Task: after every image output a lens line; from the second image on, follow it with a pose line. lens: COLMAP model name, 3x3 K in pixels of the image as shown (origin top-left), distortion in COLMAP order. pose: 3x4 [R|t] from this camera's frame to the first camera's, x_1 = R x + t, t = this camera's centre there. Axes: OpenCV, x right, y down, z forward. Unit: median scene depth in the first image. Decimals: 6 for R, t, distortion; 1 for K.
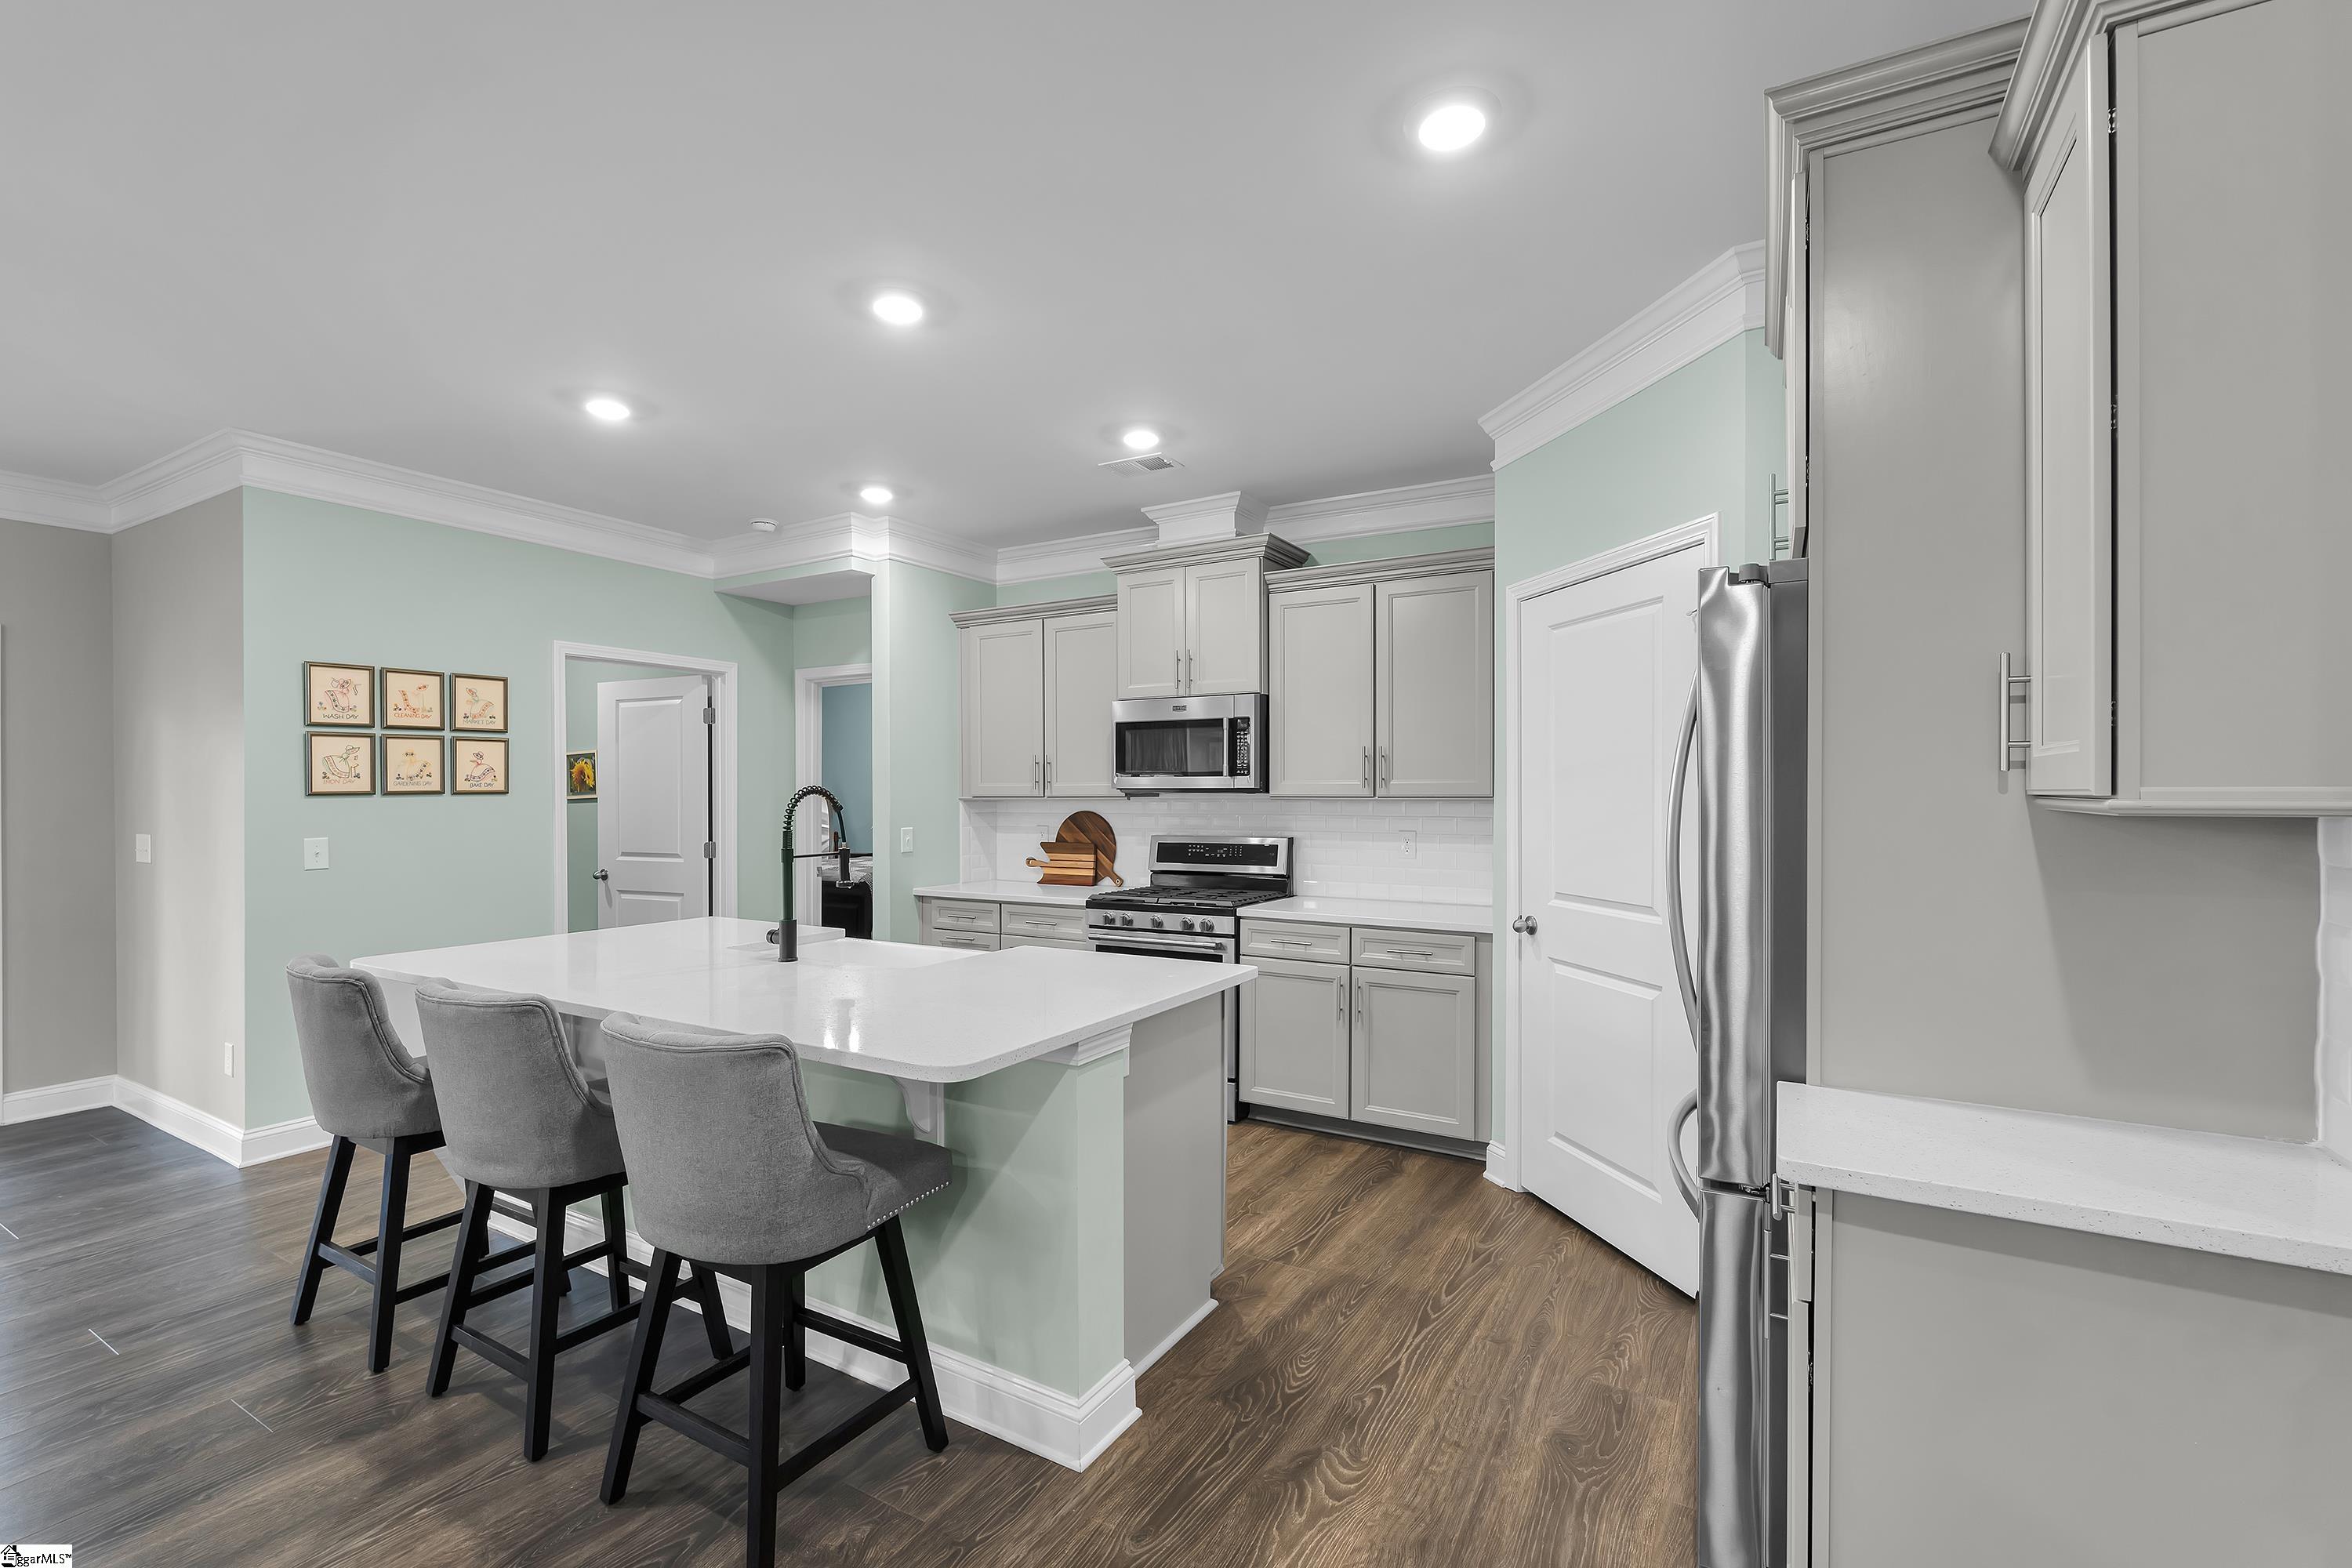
lens RADIAL K [[1030.8, 0, 1176.0], [0, 1030.8, 784.0], [0, 0, 1]] dist [0.001823, 0.000090]
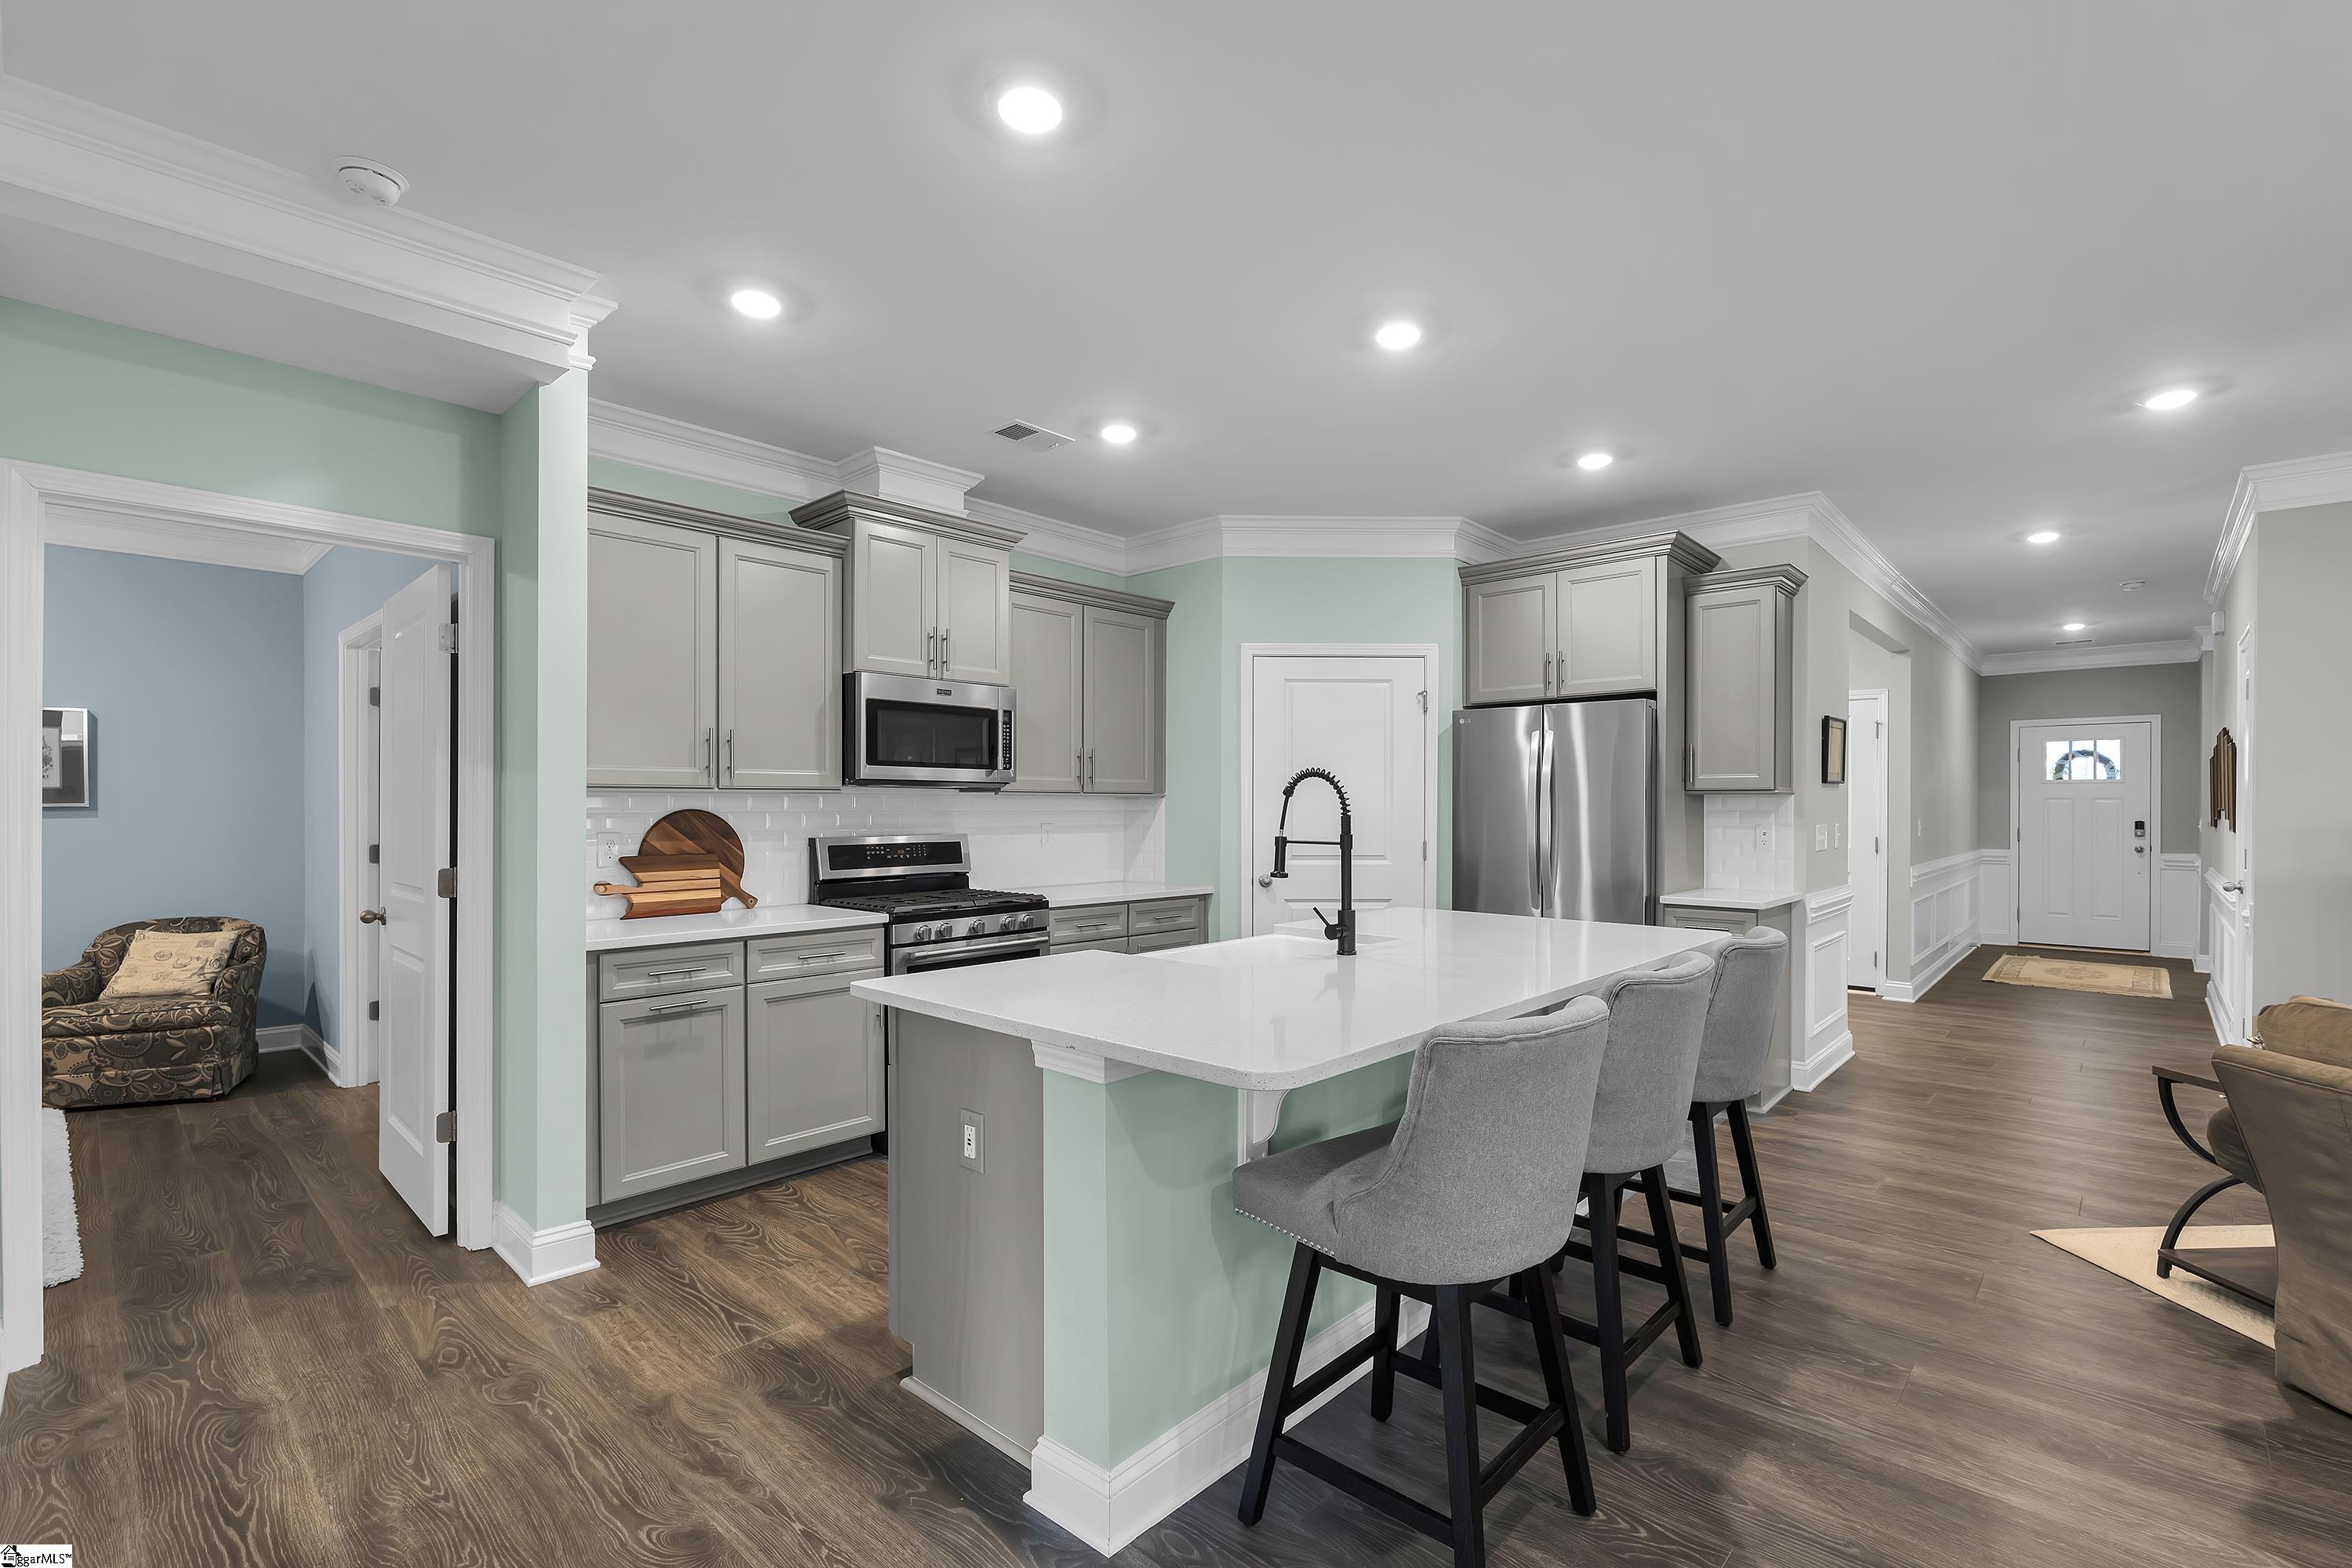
lens RADIAL K [[1048.9, 0, 1175.4], [0, 1048.9, 810.6], [0, 0, 1]] dist [-0.001110, -0.000422]
pose [[0.209769, -0.004194, 0.977742, -0.825634], [-0.010451, 0.999924, 0.006532, 0.021324], [-0.977695, -0.011588, 0.209710, 0.589103]]
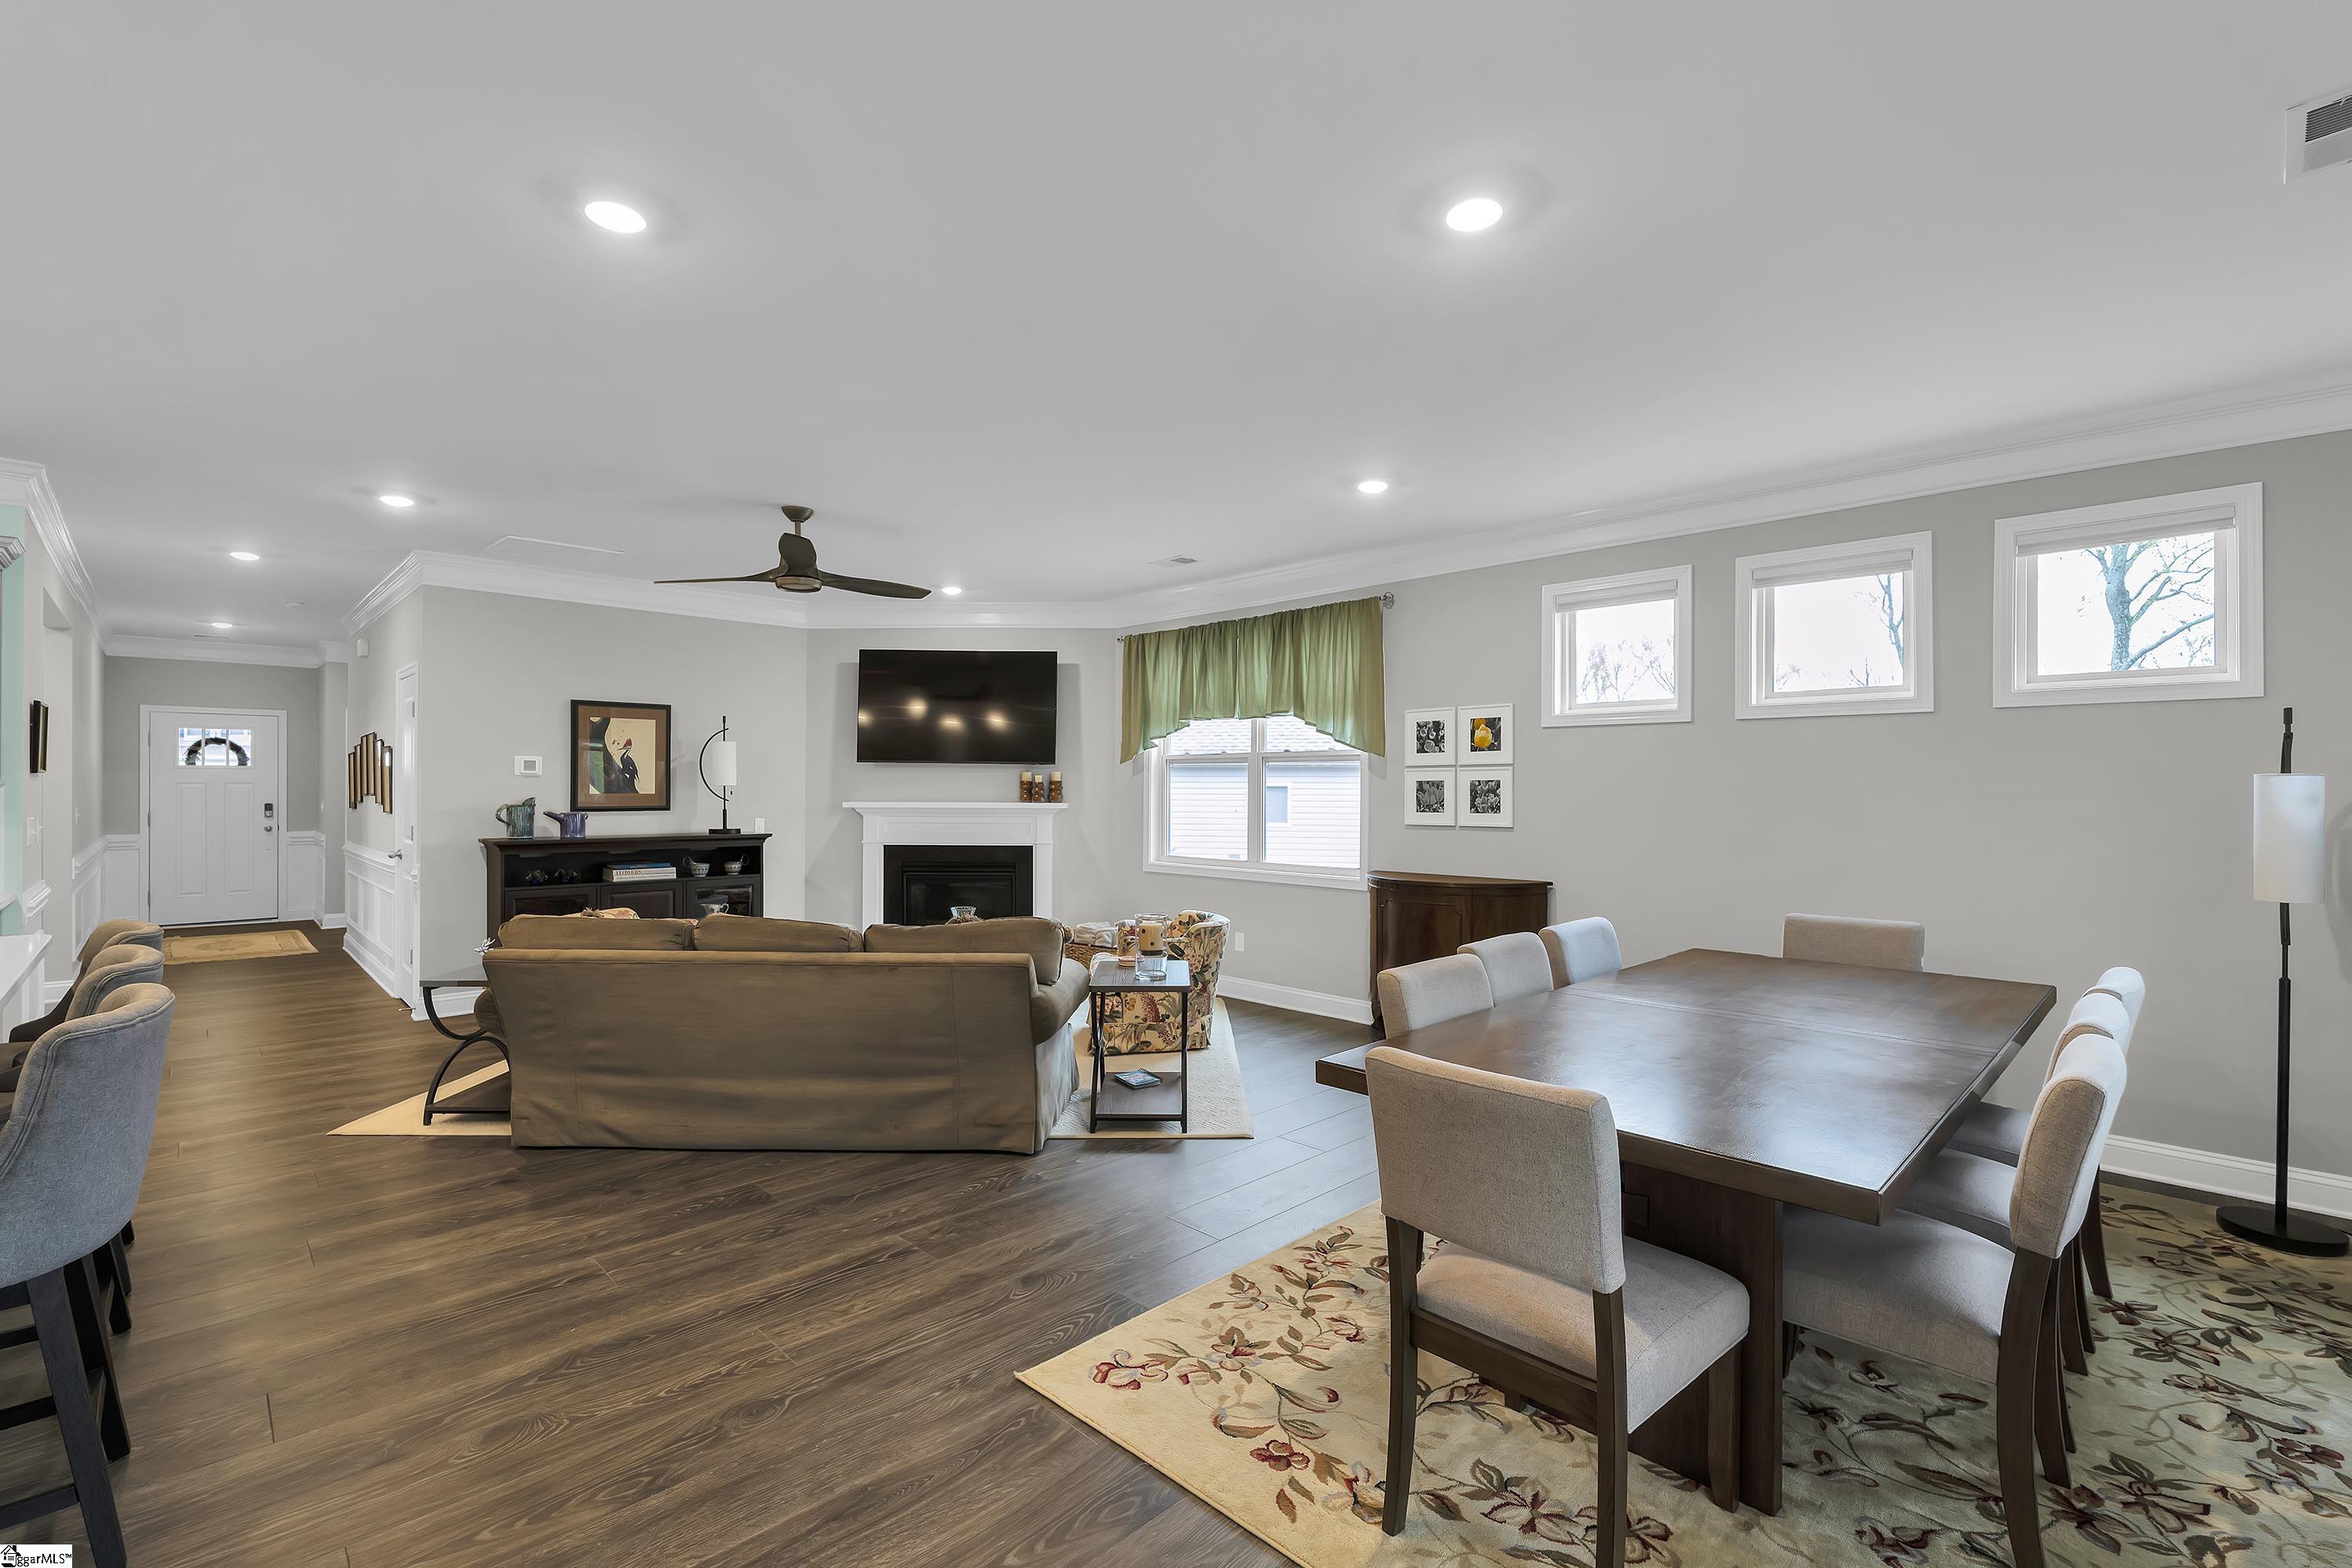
lens RADIAL K [[1027.1, 0, 1182.9], [0, 1027.1, 789.7], [0, 0, 1]] dist [0.001670, 0.000066]
pose [[-0.966430, -0.002405, 0.256920, -0.944274], [-0.004044, 0.999975, -0.005850, 0.011178], [-0.256900, -0.006692, -0.966415, 0.821275]]
